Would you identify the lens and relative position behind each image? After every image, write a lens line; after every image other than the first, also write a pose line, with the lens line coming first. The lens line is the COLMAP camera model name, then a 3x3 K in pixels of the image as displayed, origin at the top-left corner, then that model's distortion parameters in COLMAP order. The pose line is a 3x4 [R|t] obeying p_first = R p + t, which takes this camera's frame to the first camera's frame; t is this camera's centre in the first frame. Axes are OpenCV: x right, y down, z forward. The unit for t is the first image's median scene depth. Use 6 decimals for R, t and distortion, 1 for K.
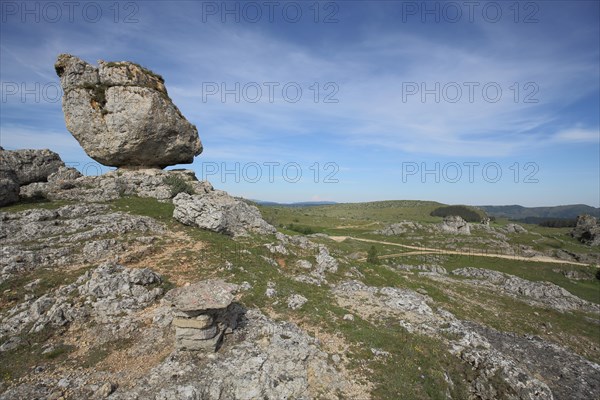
lens RADIAL K [[297.3, 0, 300.0], [0, 297.3, 200.0], [0, 0, 1]] dist [-0.023995, -0.000093]
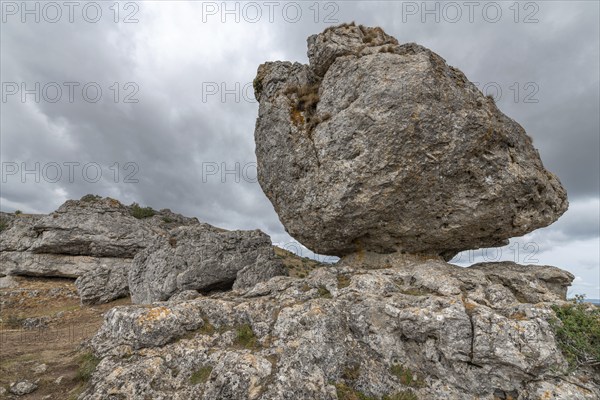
lens RADIAL K [[297.3, 0, 300.0], [0, 297.3, 200.0], [0, 0, 1]] dist [-0.023995, -0.000093]
pose [[0.757828, -0.123049, -0.640747, -0.419025], [-0.061096, 0.964357, -0.257455, -0.083607], [0.649588, 0.234254, 0.723298, 0.698798]]
